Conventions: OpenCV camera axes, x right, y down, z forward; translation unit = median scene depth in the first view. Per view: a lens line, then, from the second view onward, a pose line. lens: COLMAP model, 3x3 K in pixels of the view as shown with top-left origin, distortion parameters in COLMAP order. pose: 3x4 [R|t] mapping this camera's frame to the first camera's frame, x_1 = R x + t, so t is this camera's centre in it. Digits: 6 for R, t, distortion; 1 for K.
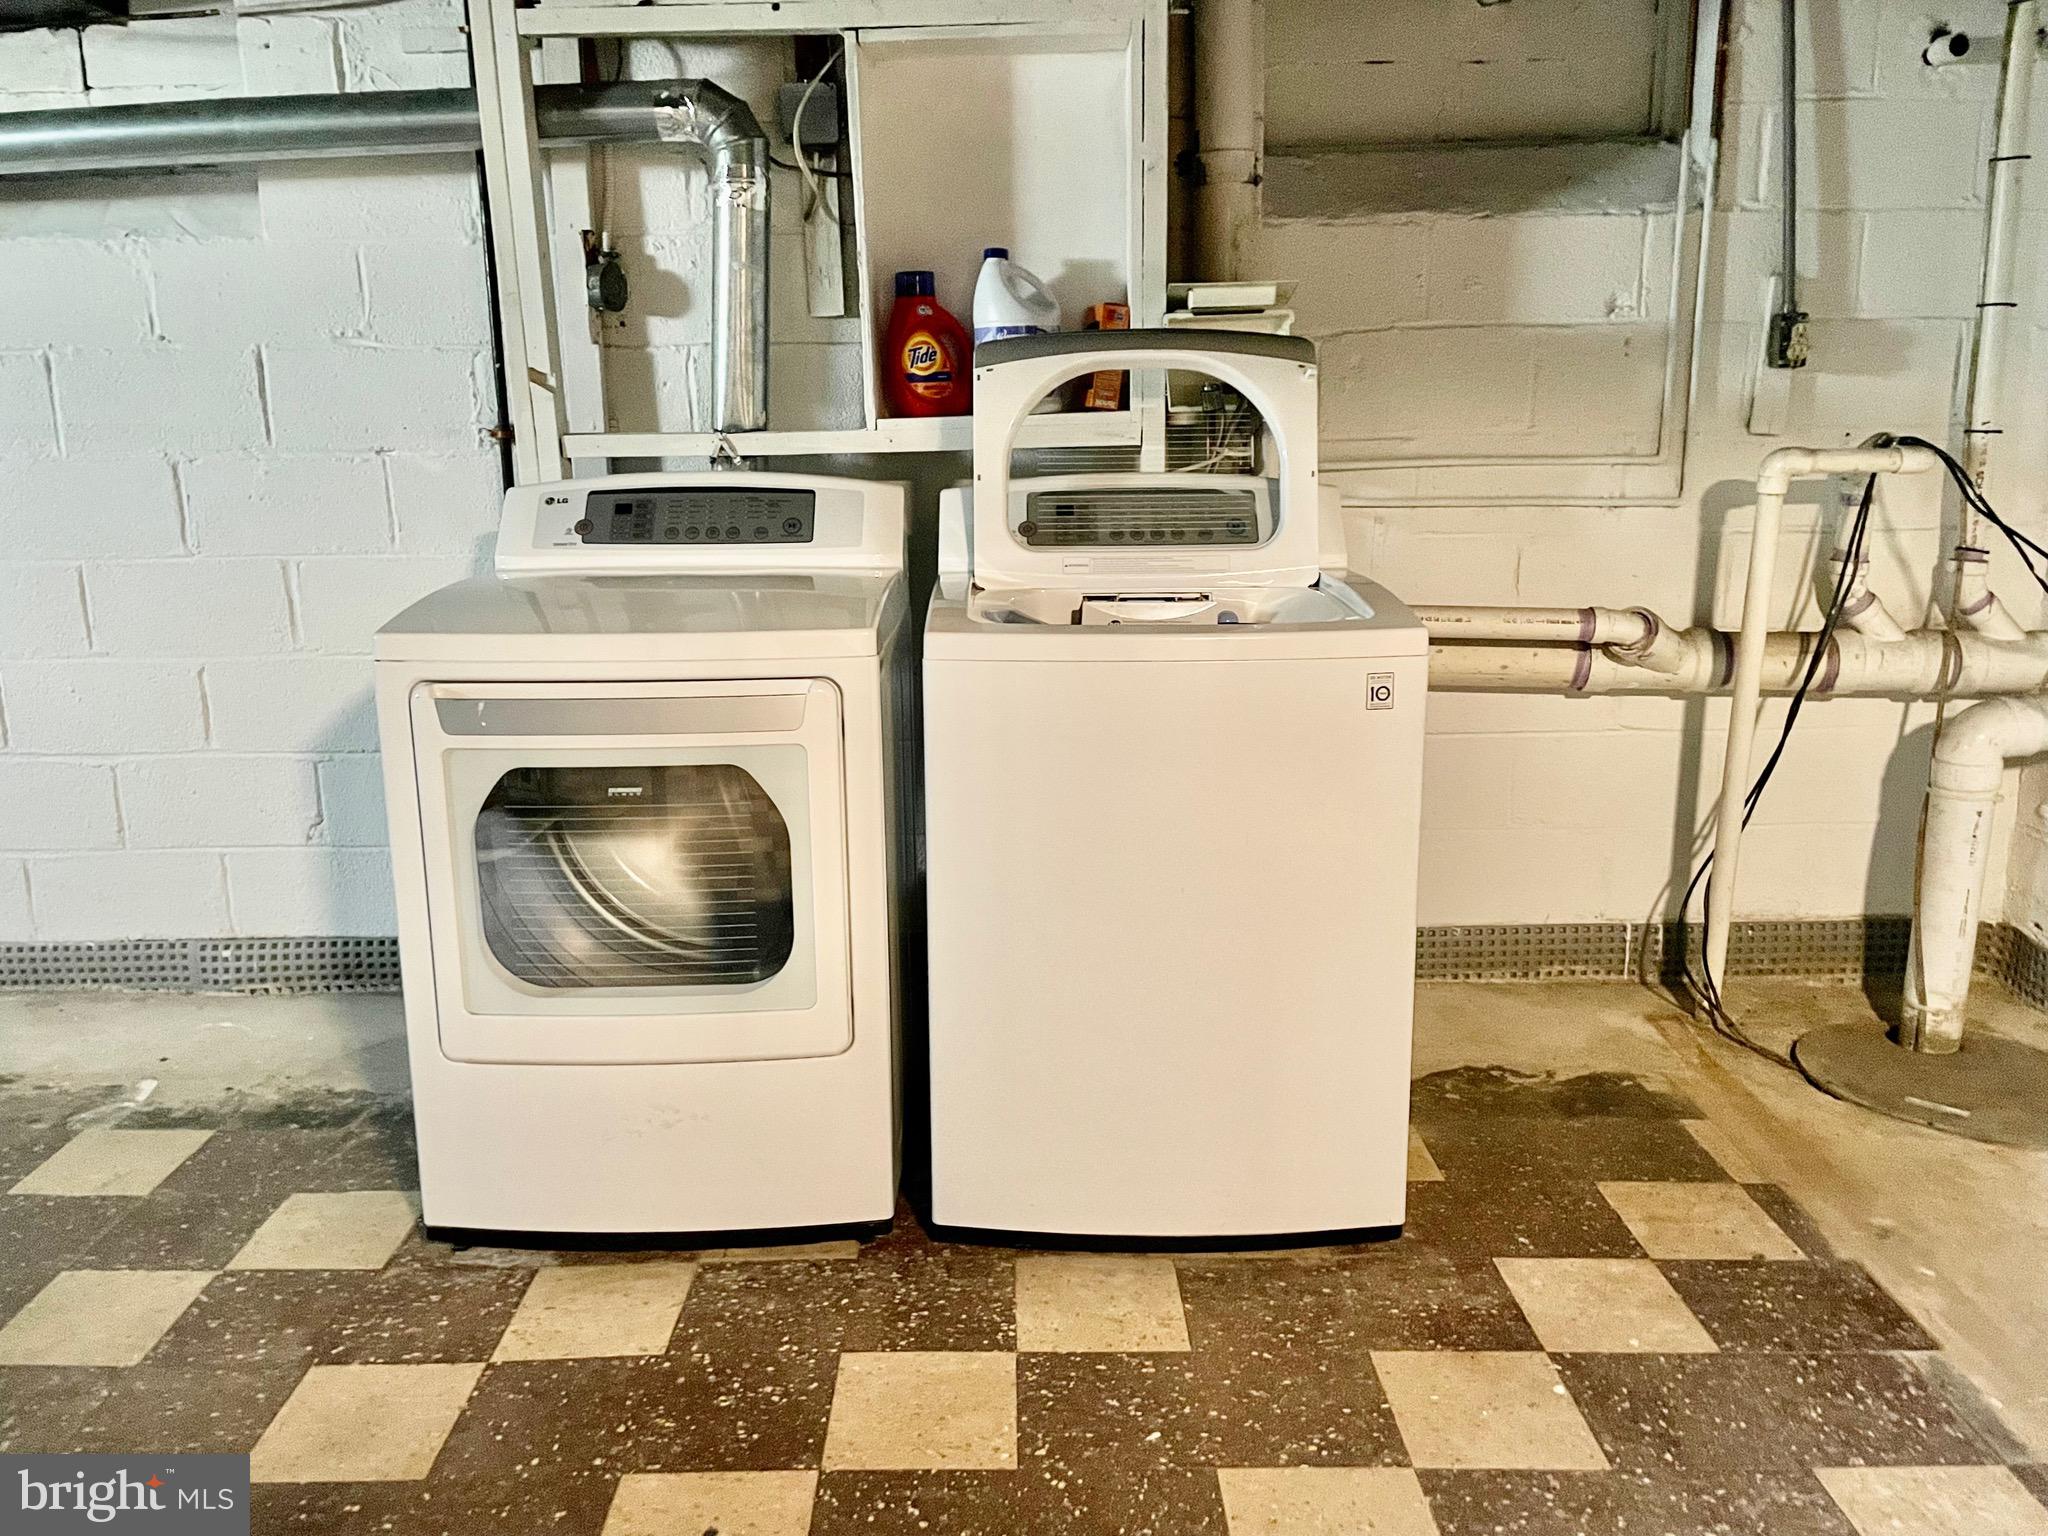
lens RADIAL K [[1557.5, 0, 1019.6], [0, 1557.5, 761.4], [0, 0, 1]] dist [0.054279, -0.057537]
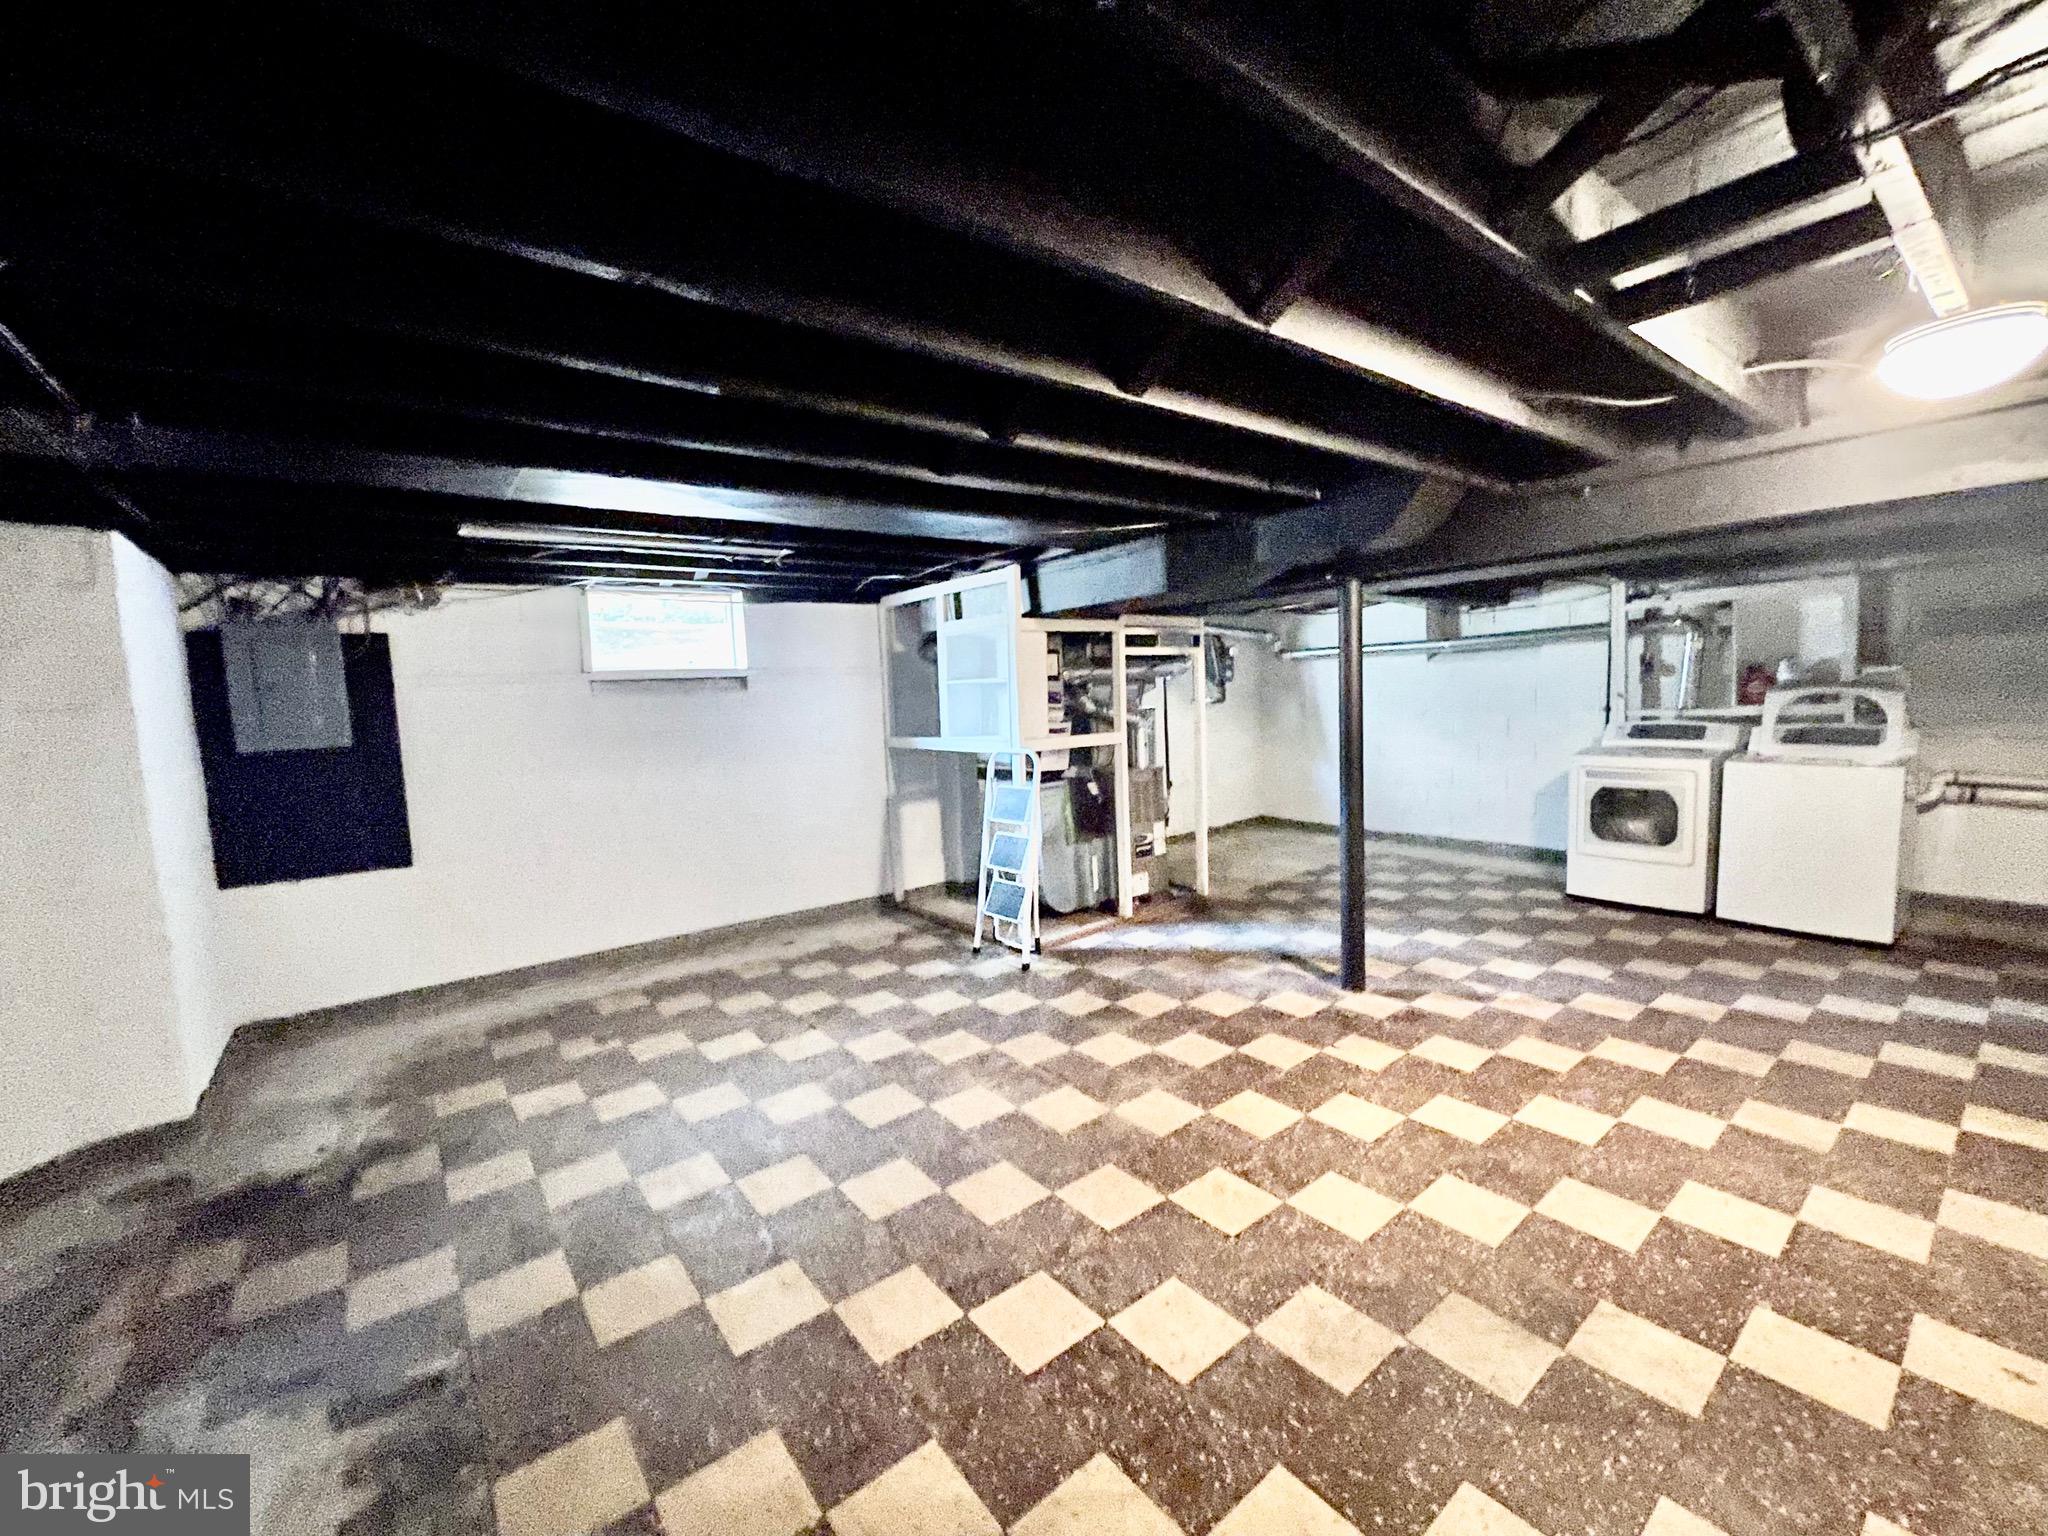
lens RADIAL K [[828.3, 0, 1025.2], [0, 828.3, 763.6], [0, 0, 1]] dist [-0.001193, 0.000108]
pose [[0.610128, 0.057921, -0.790183, 0.405611], [-0.147493, 0.988194, -0.041450, 0.213599], [0.778454, 0.141836, 0.611467, -1.321789]]
